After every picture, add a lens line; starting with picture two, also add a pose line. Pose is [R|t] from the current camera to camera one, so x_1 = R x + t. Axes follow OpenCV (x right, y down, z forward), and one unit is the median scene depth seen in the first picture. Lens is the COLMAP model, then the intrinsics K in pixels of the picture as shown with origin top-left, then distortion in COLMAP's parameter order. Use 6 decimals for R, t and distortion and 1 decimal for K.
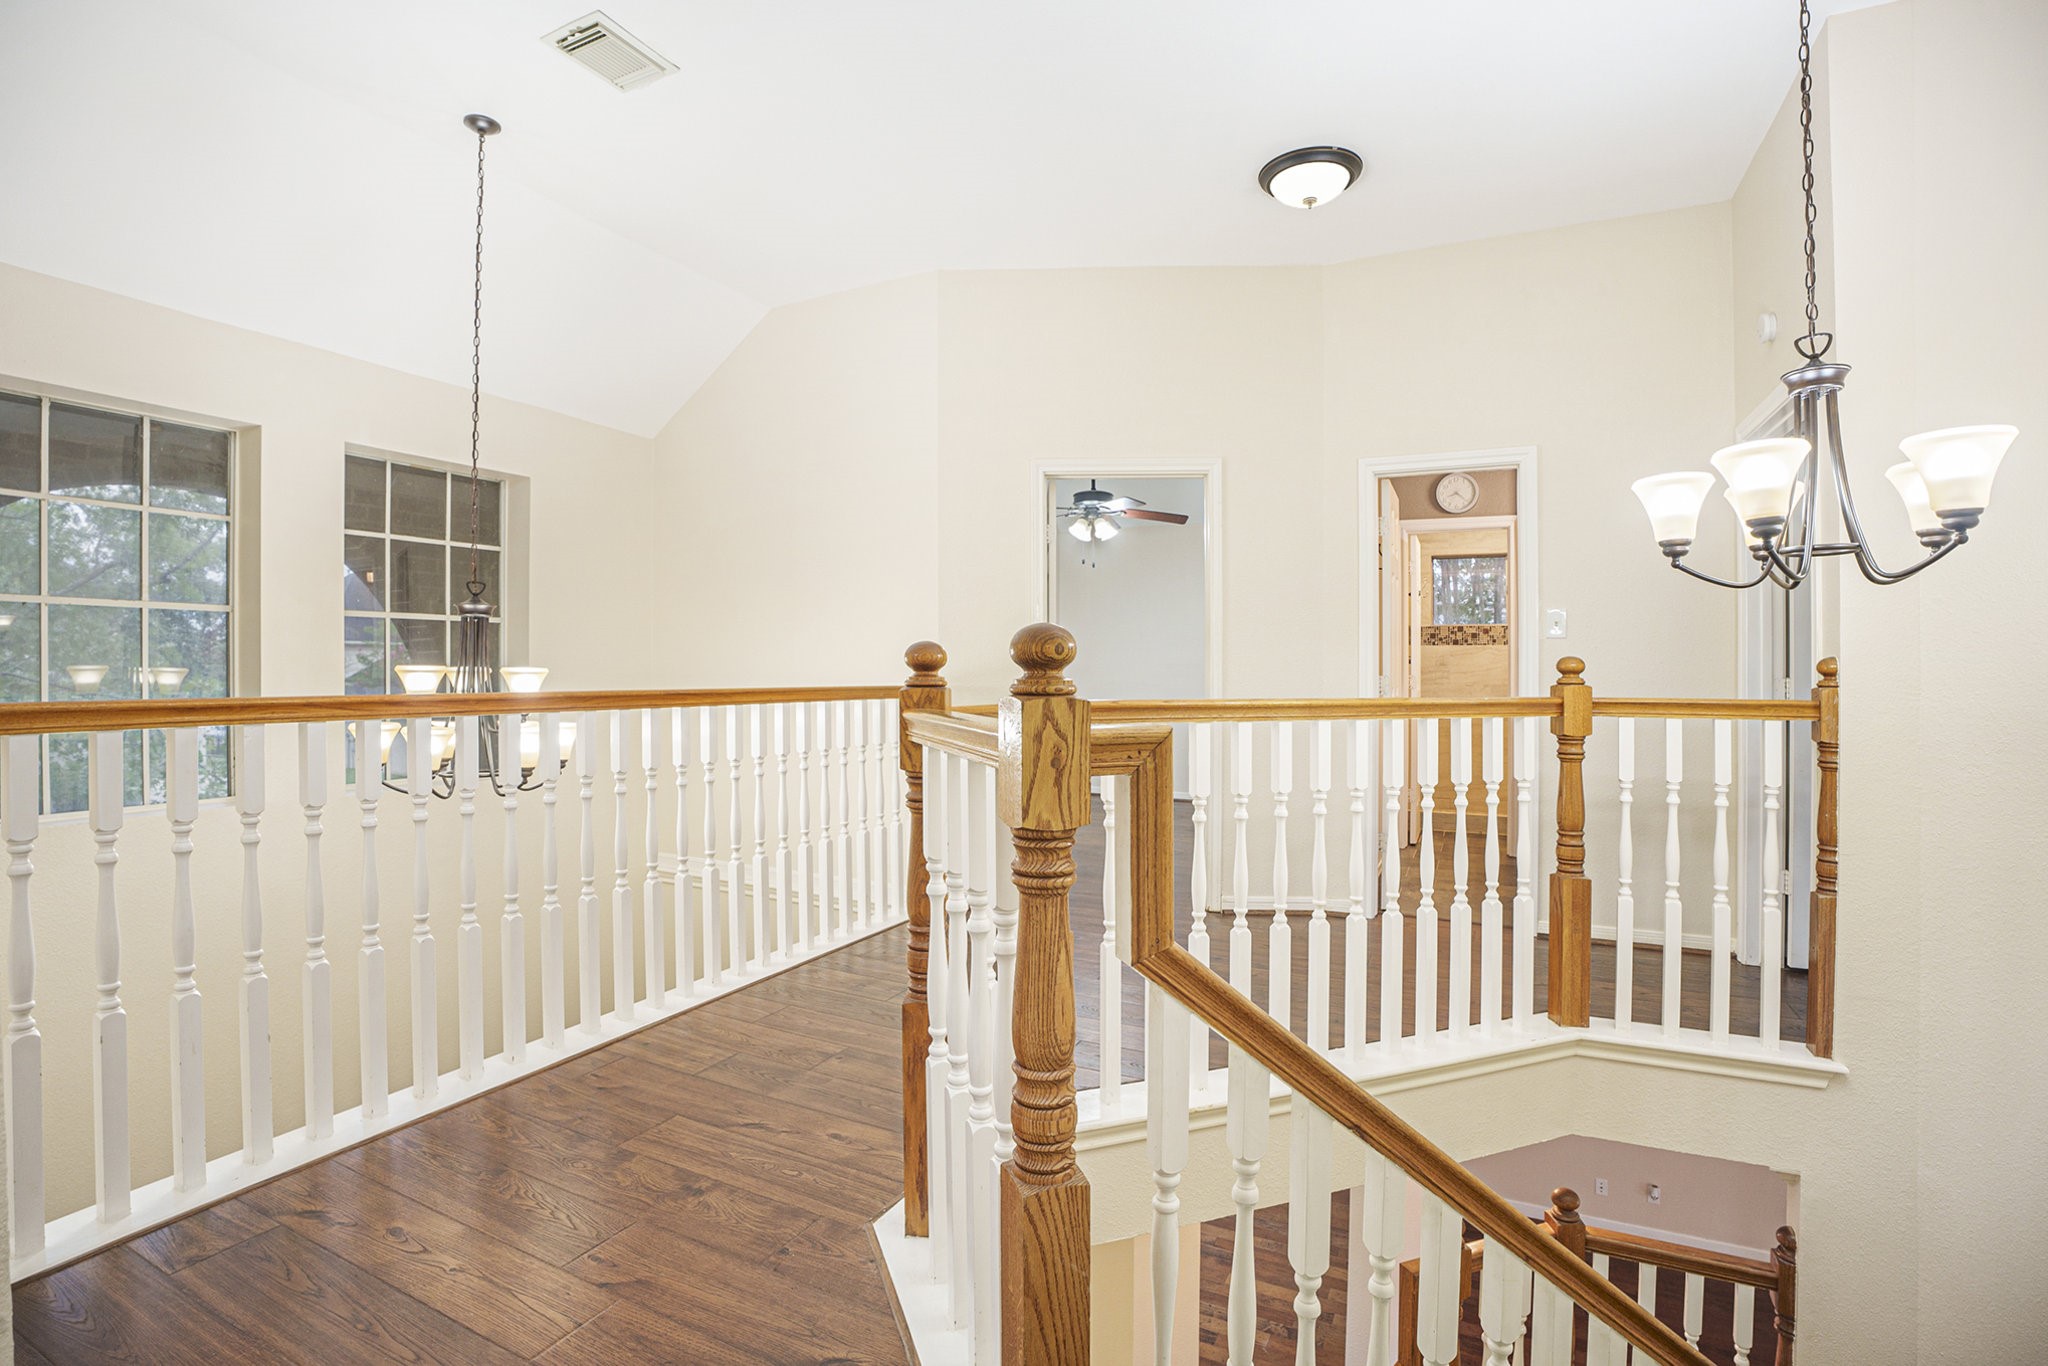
lens RADIAL K [[944.4, 0, 1024.9], [0, 944.4, 679.0], [0, 0, 1]] dist [-0.039306, 0.002352]
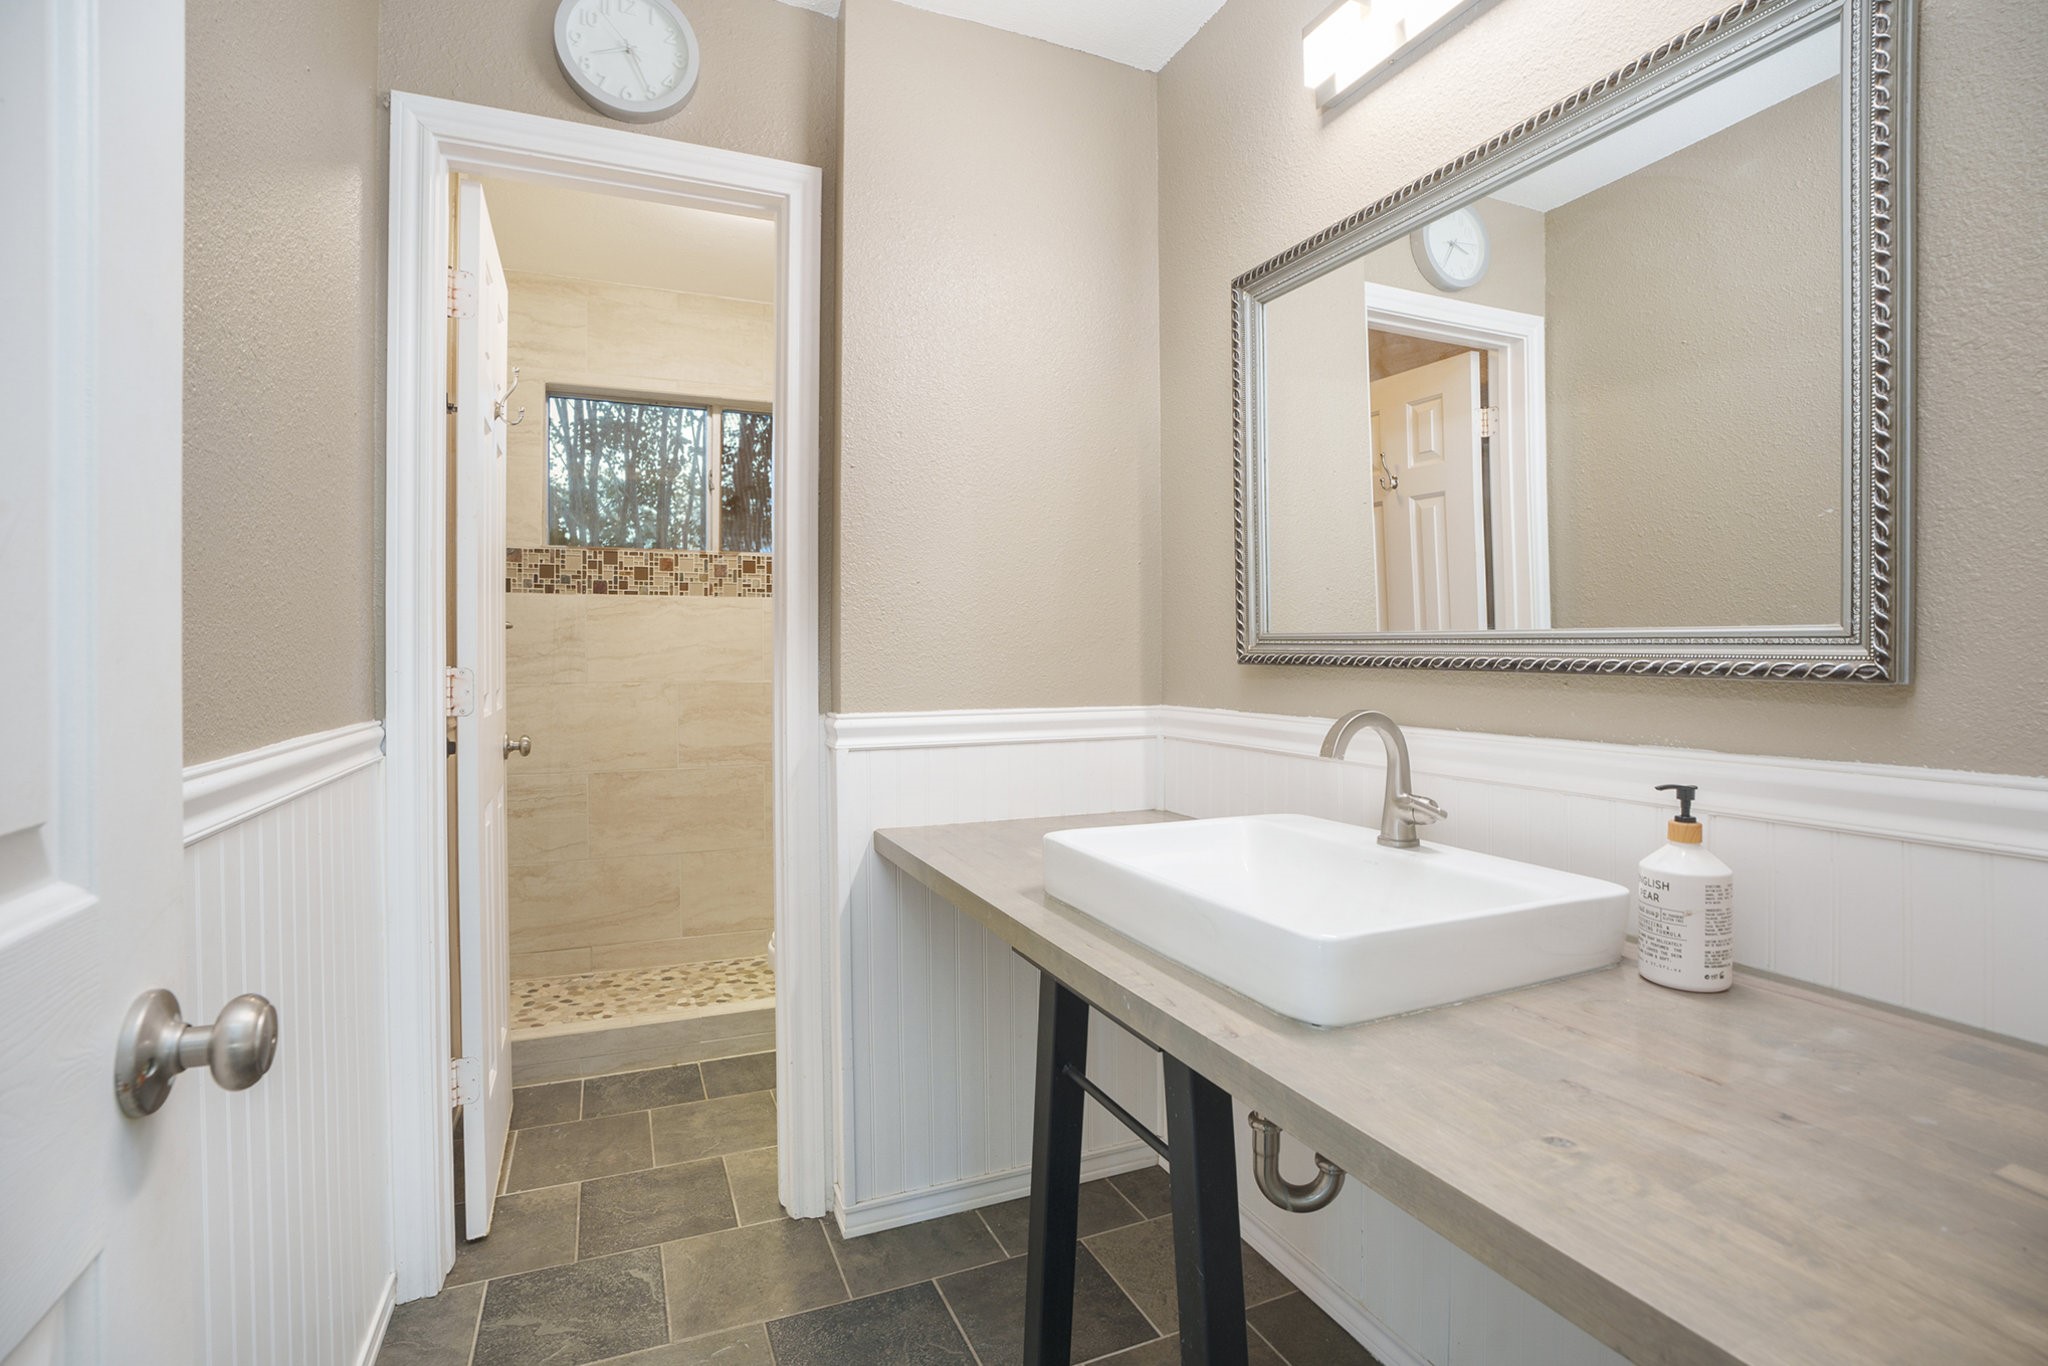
lens RADIAL K [[944.4, 0, 1024.4], [0, 944.4, 677.3], [0, 0, 1]] dist [-0.039306, 0.002352]
pose [[0.643400, -0.014506, 0.765393, 0.251377], [0.002761, 0.999858, 0.016629, -0.003508], [-0.765525, -0.008586, 0.643348, 0.565185]]
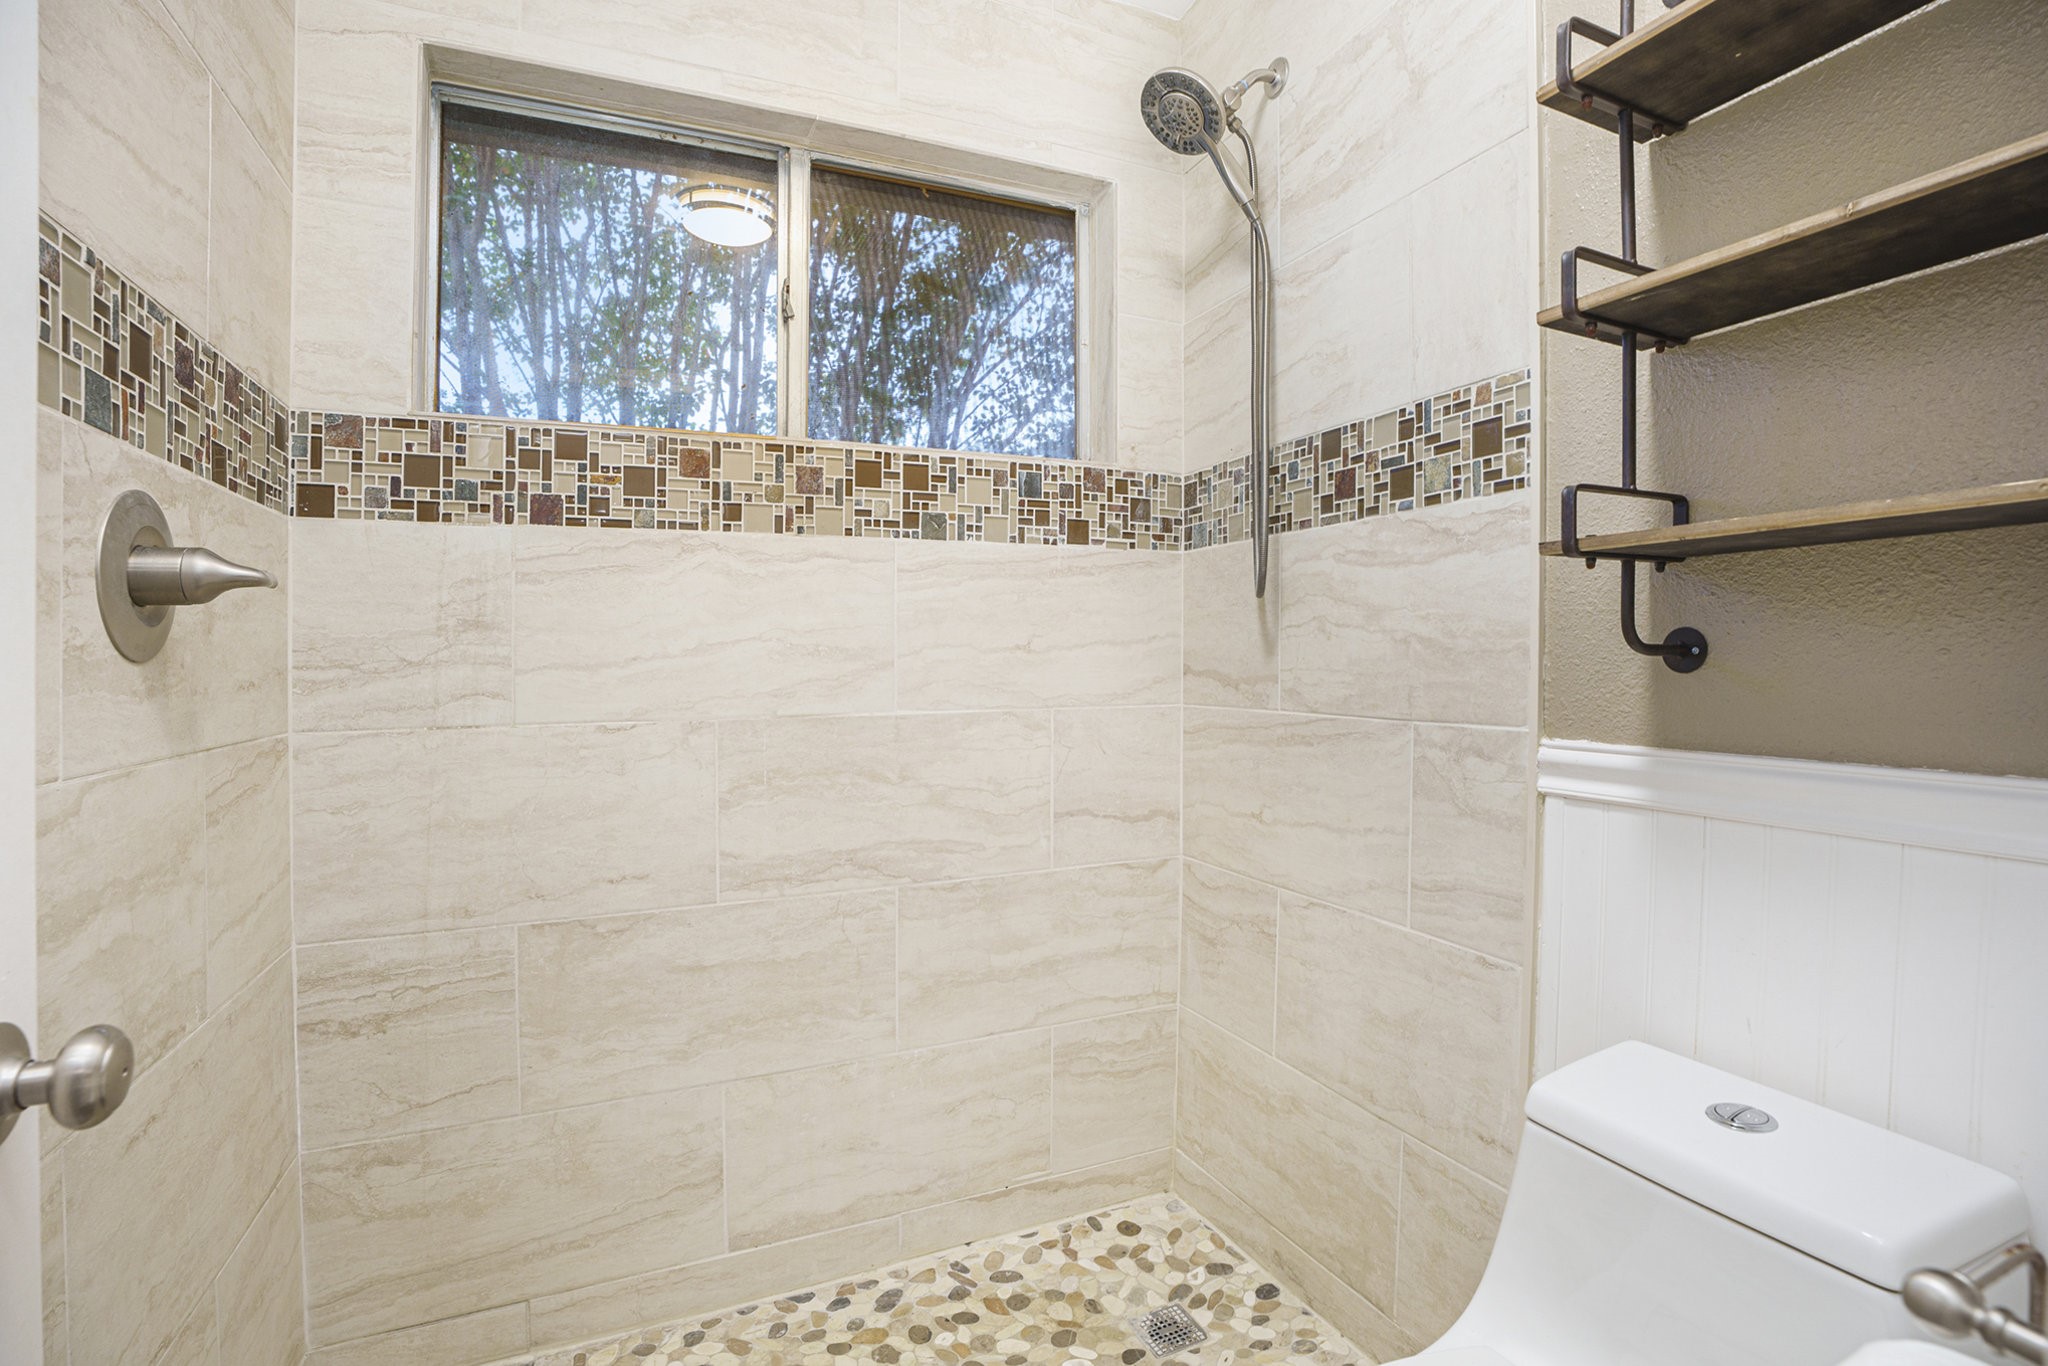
lens RADIAL K [[944.4, 0, 1064.0], [0, 944.4, 647.4], [0, 0, 1]] dist [-0.039306, 0.002352]
pose [[0.618385, -0.000772, 0.785875, 0.373822], [0.007622, 0.999958, -0.005016, -0.008234], [-0.785838, 0.009092, 0.618365, 0.794736]]
